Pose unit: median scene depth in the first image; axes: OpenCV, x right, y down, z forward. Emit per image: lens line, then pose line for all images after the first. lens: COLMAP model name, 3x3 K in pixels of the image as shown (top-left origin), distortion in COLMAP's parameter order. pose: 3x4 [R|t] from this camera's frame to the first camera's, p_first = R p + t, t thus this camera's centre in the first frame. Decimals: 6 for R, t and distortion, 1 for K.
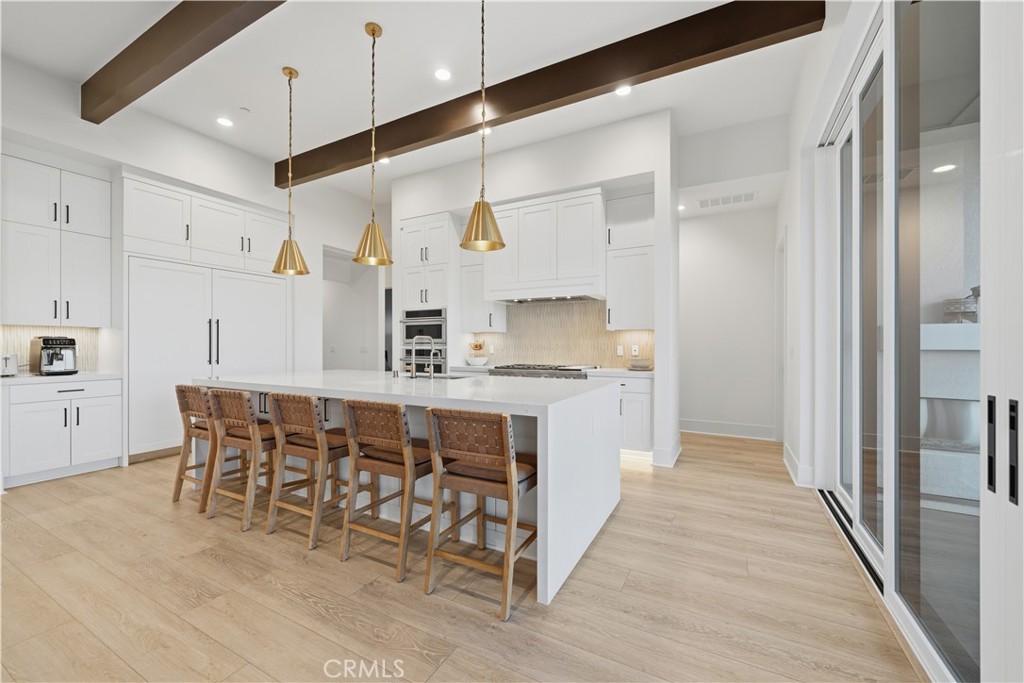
lens RADIAL K [[397.5, 0, 514.3], [0, 397.5, 345.0], [0, 0, 1]] dist [0.001204, 0.000012]
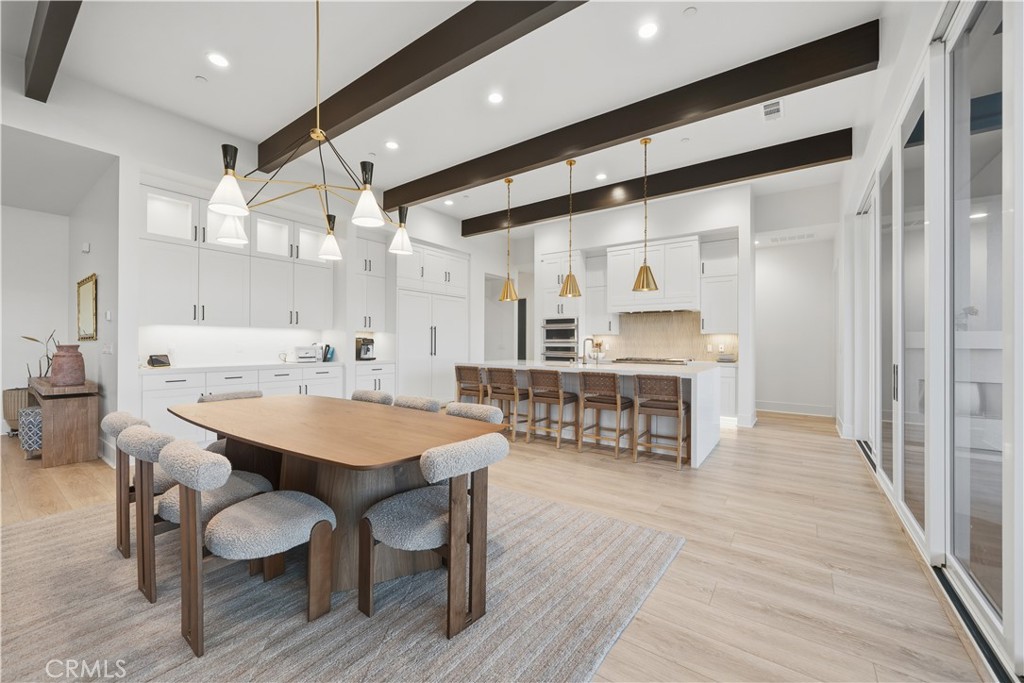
lens RADIAL K [[394.6, 0, 512.0], [0, 394.6, 341.5], [0, 0, 1]] dist [0.000411, 0.000301]
pose [[0.991006, 0.003574, -0.133766, -0.258481], [-0.004189, 0.999982, -0.004319, -0.000568], [0.133748, 0.004840, 0.991004, -0.510824]]
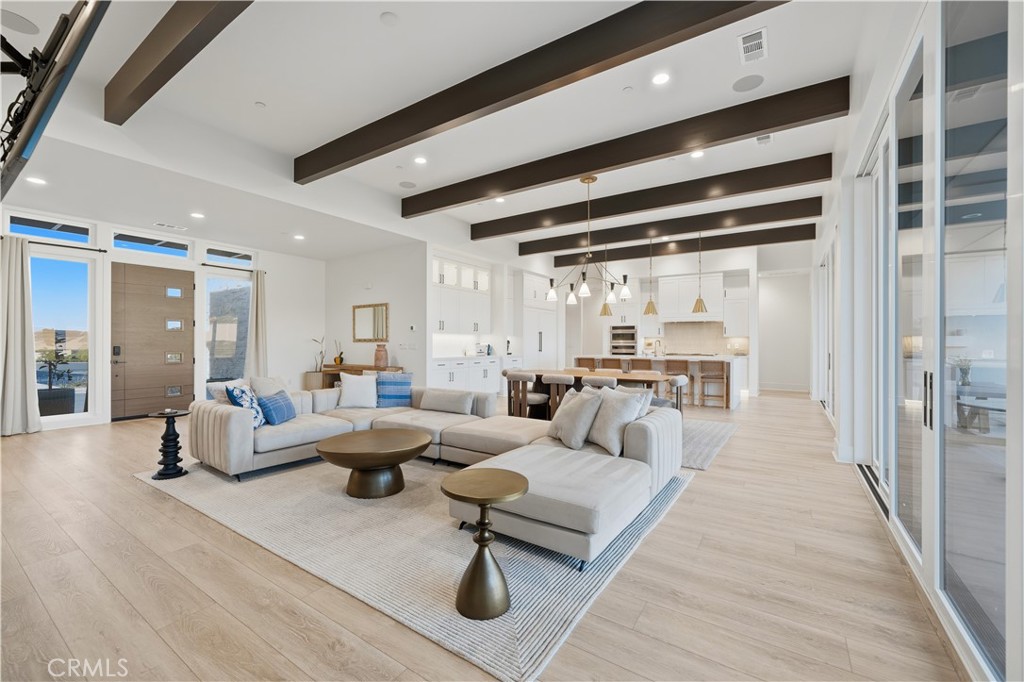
lens RADIAL K [[411.7, 0, 510.7], [0, 411.7, 343.5], [0, 0, 1]] dist [-0.001781, -0.000182]
pose [[0.995483, 0.003685, -0.094866, -0.737830], [-0.003618, 0.999993, 0.000878, 0.000792], [0.094869, -0.000531, 0.995490, -1.395927]]
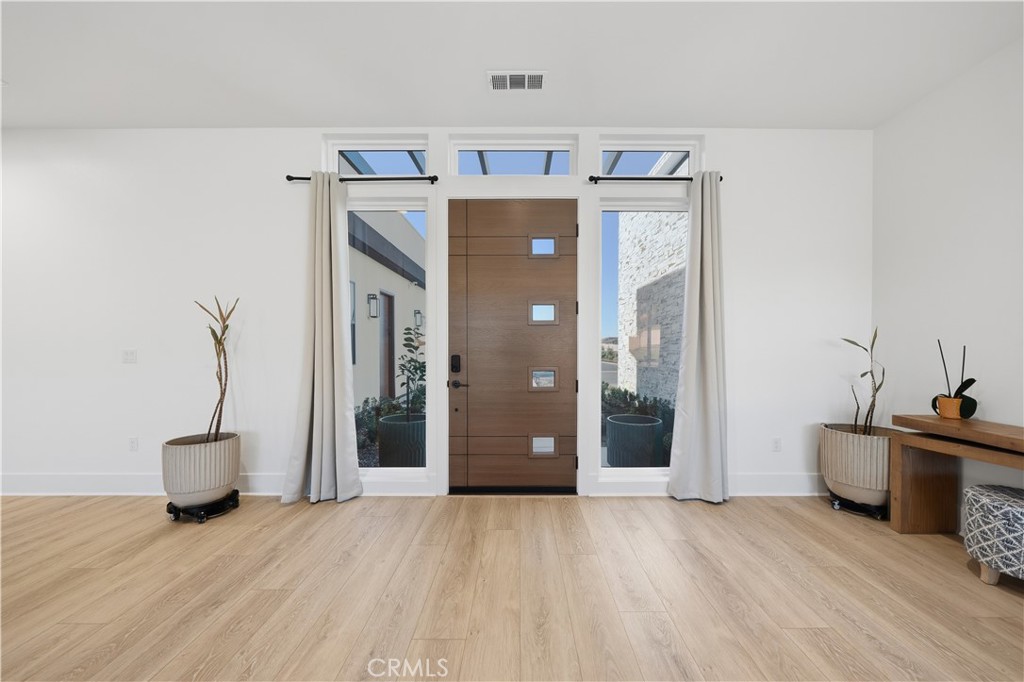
lens RADIAL K [[394.6, 0, 512.0], [0, 394.6, 341.0], [0, 0, 1]] dist [0.000411, 0.000301]
pose [[0.475645, -0.004412, -0.879627, -1.527181], [-0.000463, 0.999986, -0.005267, -0.005604], [0.879637, 0.002912, 0.475636, -0.376703]]
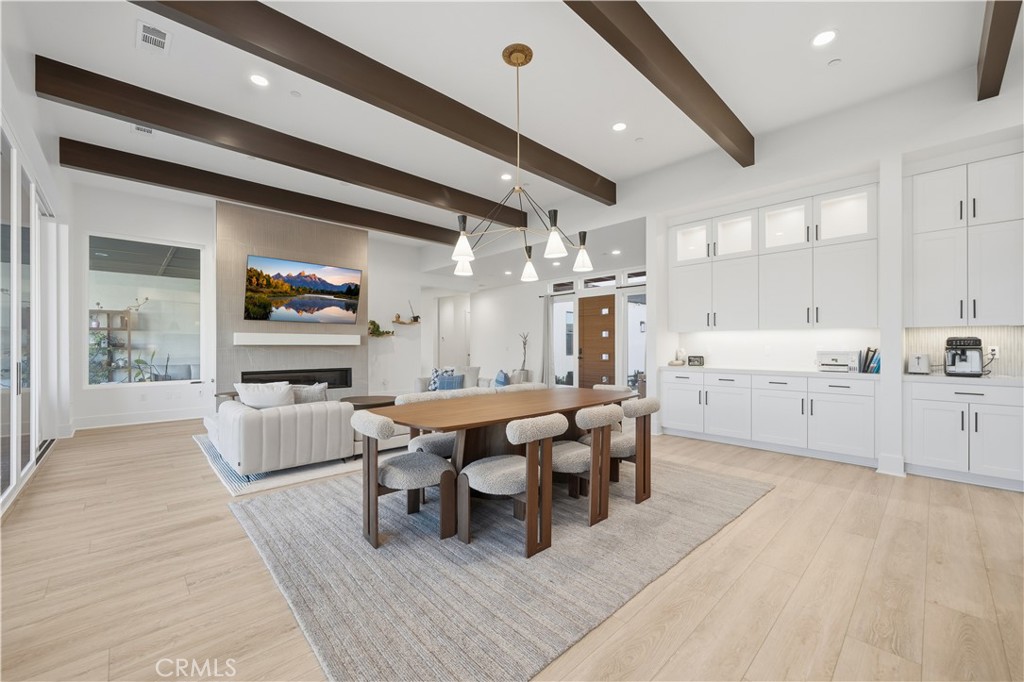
lens RADIAL K [[411.7, 0, 510.7], [0, 411.7, 343.5], [0, 0, 1]] dist [-0.001781, -0.000182]
pose [[-0.305641, -0.004288, -0.952137, 0.128761], [0.000791, 0.999988, -0.004757, -0.001179], [0.952146, -0.002207, -0.305634, 0.215413]]
